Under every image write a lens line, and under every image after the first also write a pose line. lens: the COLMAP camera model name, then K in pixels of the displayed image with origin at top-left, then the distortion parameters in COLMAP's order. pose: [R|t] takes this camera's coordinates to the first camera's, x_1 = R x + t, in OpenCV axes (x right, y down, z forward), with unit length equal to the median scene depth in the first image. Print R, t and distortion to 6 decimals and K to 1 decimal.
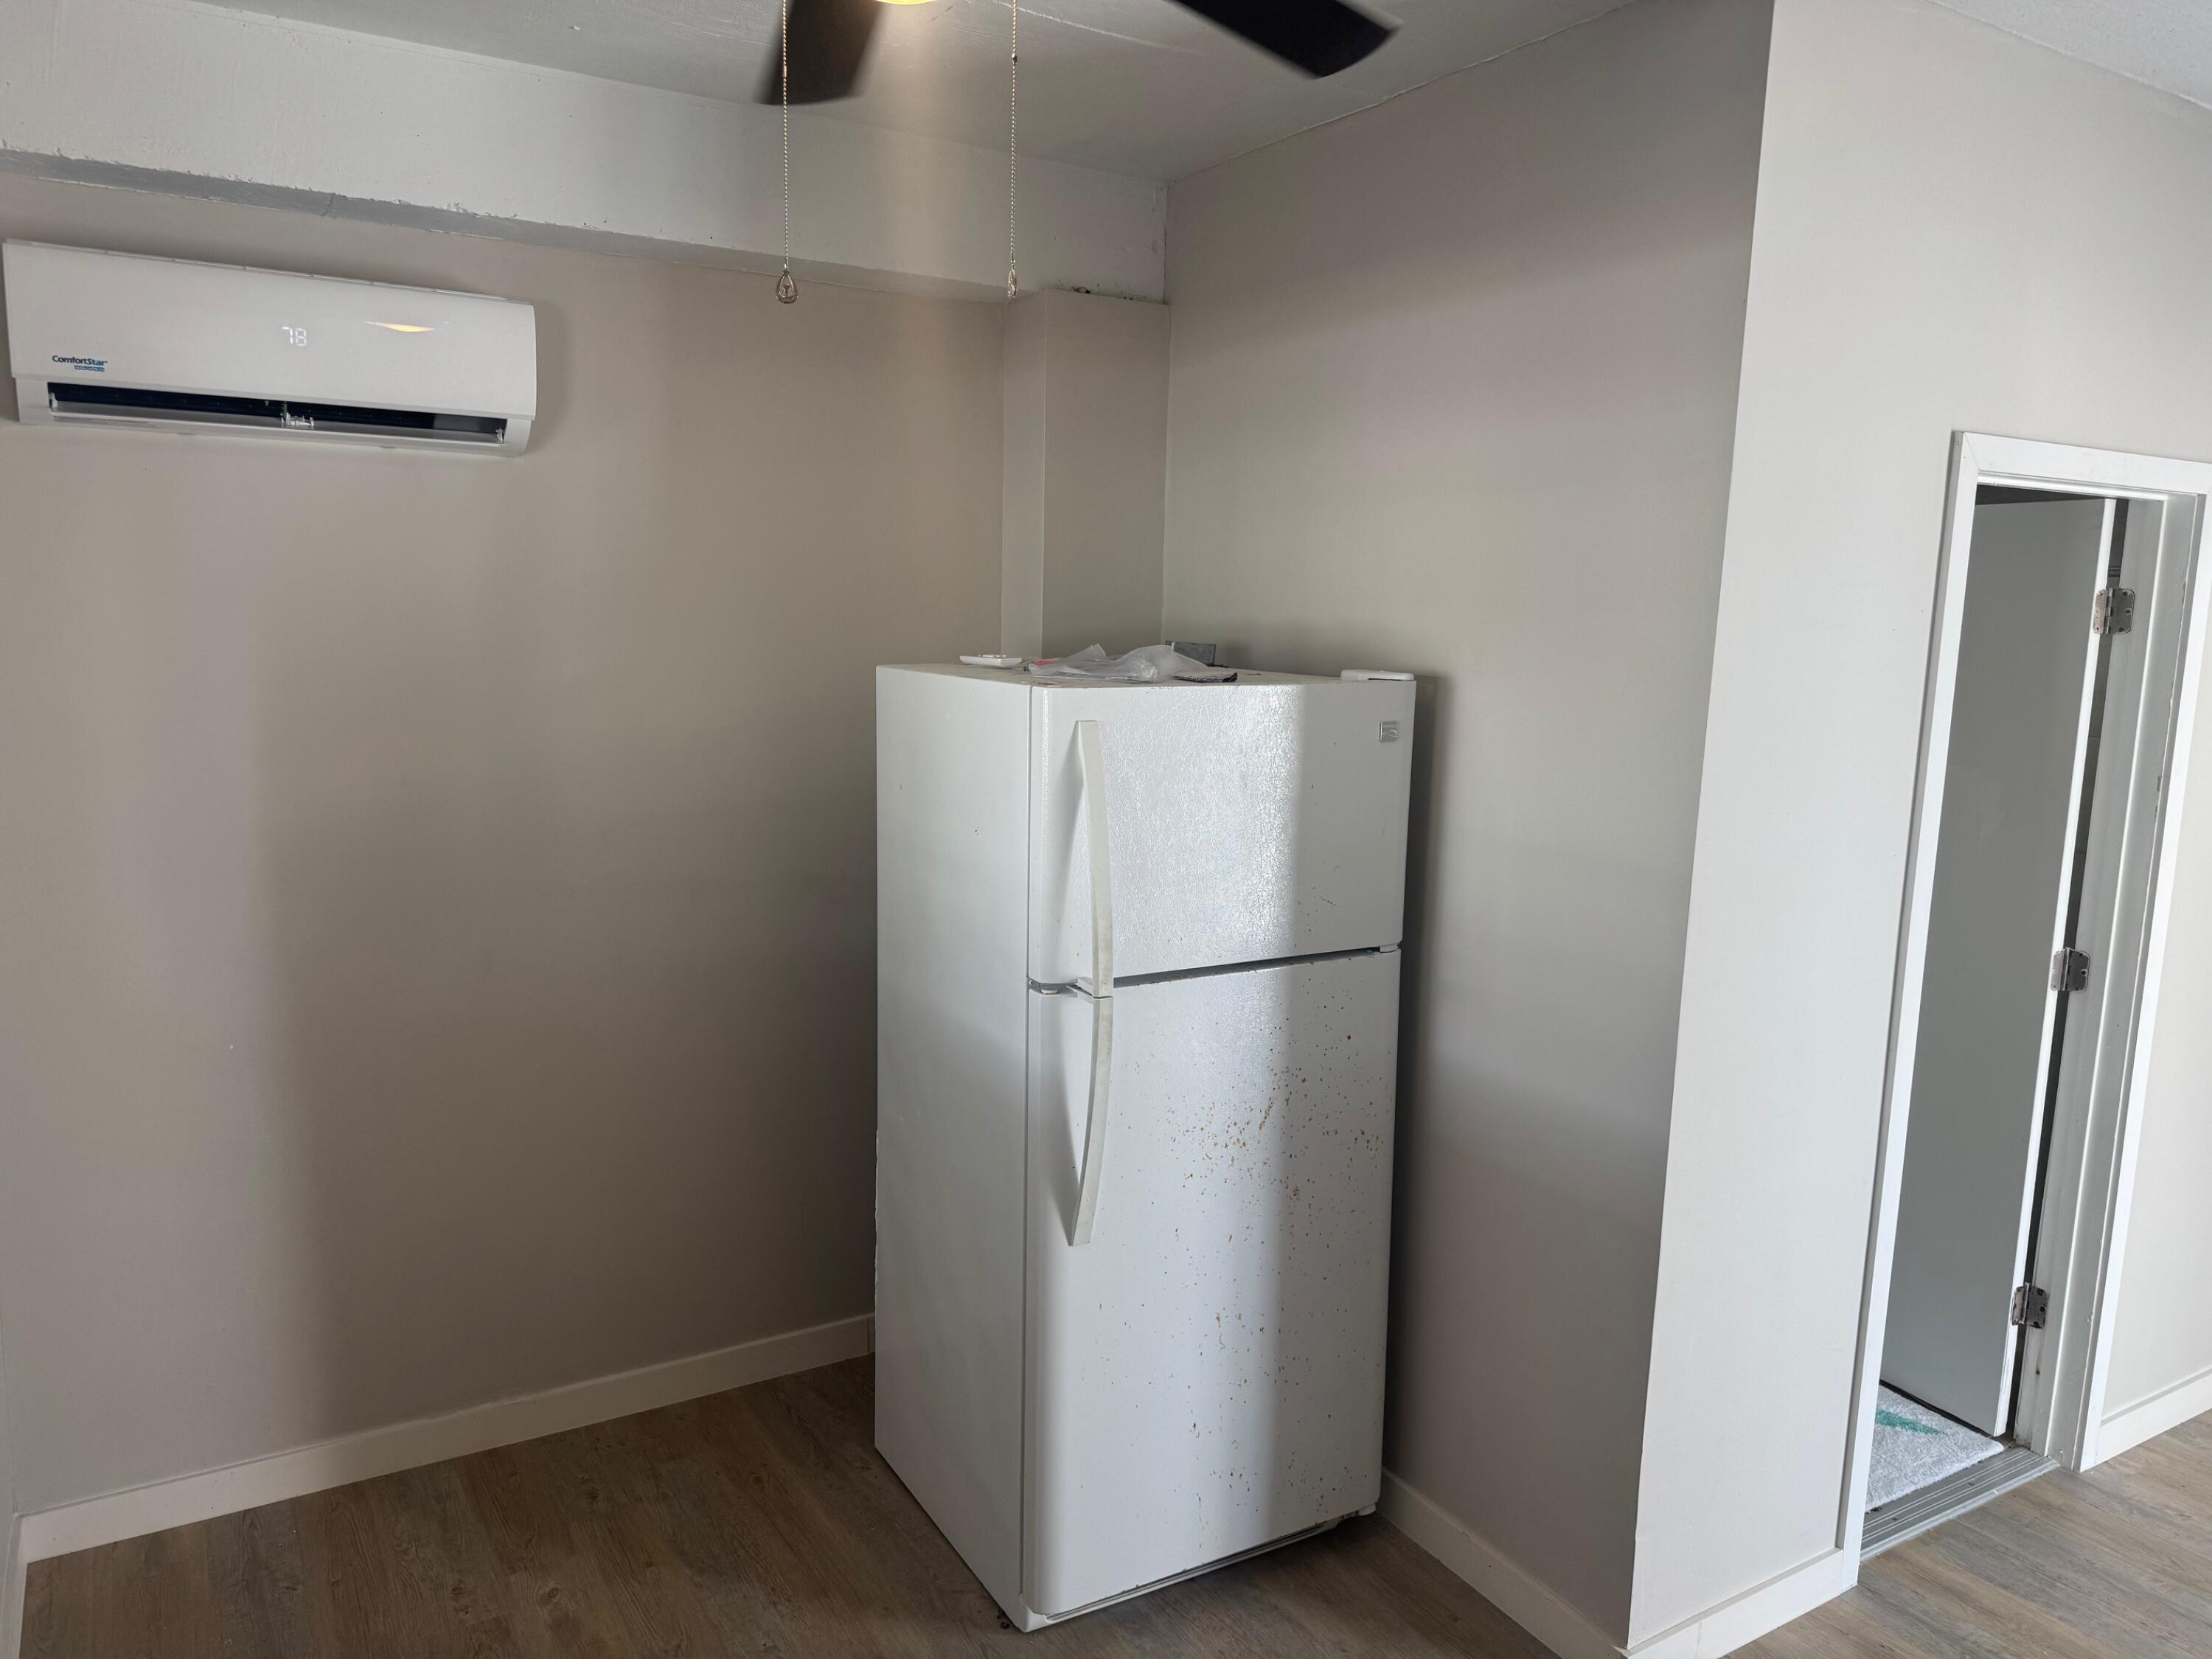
lens RADIAL K [[1553.7, 0, 1104.1], [0, 1553.7, 831.8], [0, 0, 1]] dist [0.008805, -0.002451]
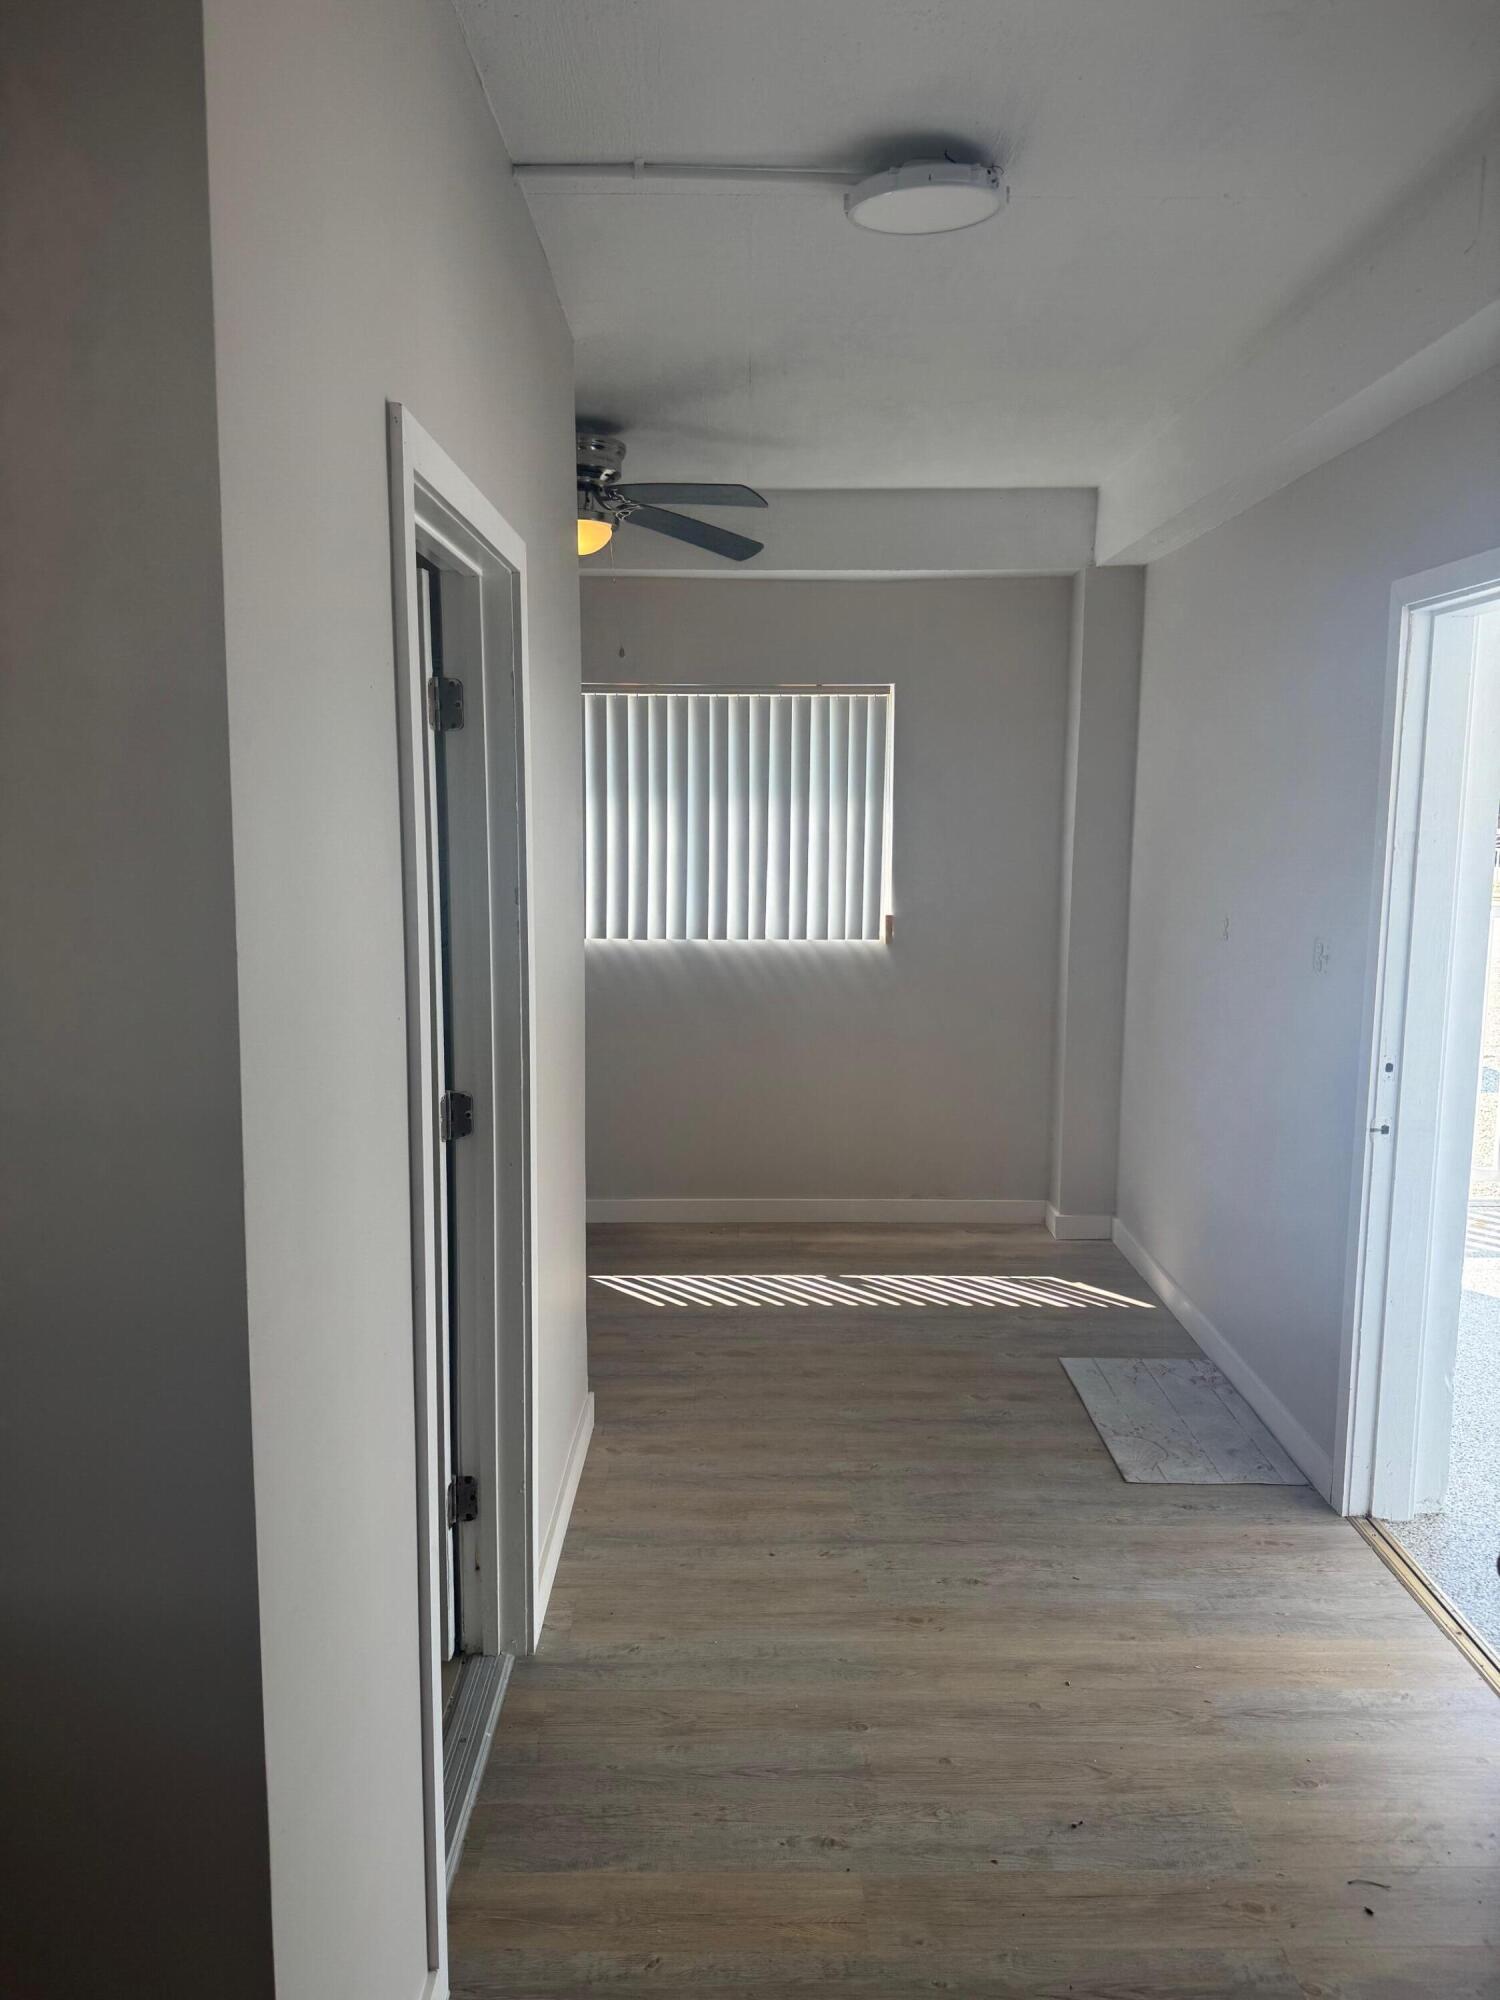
lens RADIAL K [[1404.8, 0, 746.4], [0, 1404.8, 996.1], [0, 0, 1]] dist [0.008805, -0.002451]
pose [[0.520823, -0.135769, 0.842799, 0.053835], [0.131127, 0.988279, 0.078173, -0.019738], [-0.843534, 0.069800, 0.532521, 0.476201]]
